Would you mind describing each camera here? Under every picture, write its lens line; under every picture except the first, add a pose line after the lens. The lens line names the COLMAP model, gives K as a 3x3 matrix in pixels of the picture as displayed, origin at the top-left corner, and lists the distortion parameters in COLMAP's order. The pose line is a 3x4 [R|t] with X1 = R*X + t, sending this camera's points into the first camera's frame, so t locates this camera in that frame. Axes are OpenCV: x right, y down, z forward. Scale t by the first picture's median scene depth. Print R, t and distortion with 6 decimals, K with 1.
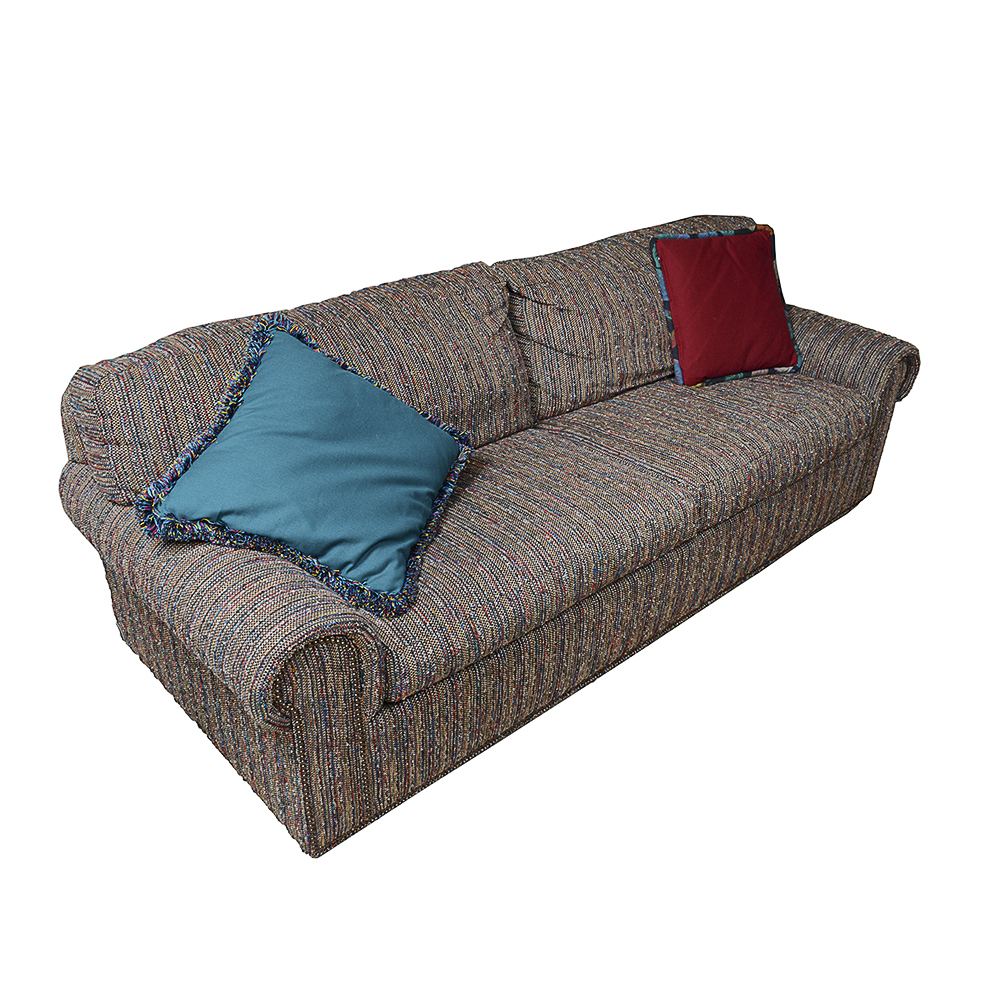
lens RADIAL K [[1040.9, 0, 502.2], [0, 1040.9, 501.4], [0, 0, 1]] dist [0.025647, 0.000000]
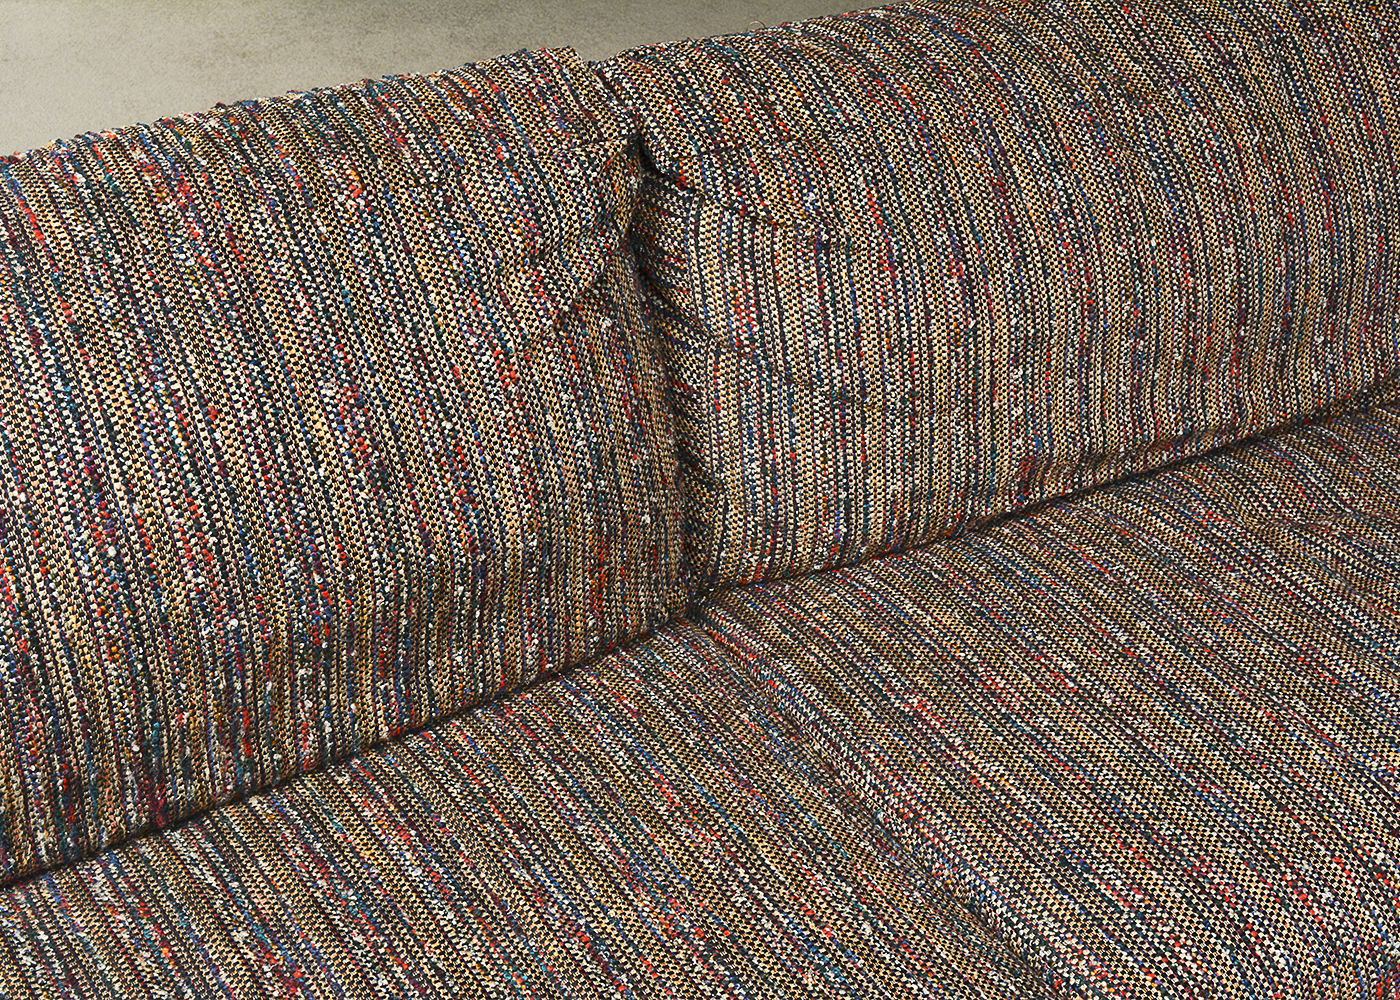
lens RADIAL K [[2041.3, 0, 696.7], [0, 2041.3, 497.2], [0, 0, 1]] dist [0.100181, 0.000000]
pose [[0.976204, 0.147600, -0.158874, 0.134311], [-0.124978, 0.981646, 0.144056, -0.211011], [0.177221, -0.120772, 0.976733, 0.475598]]
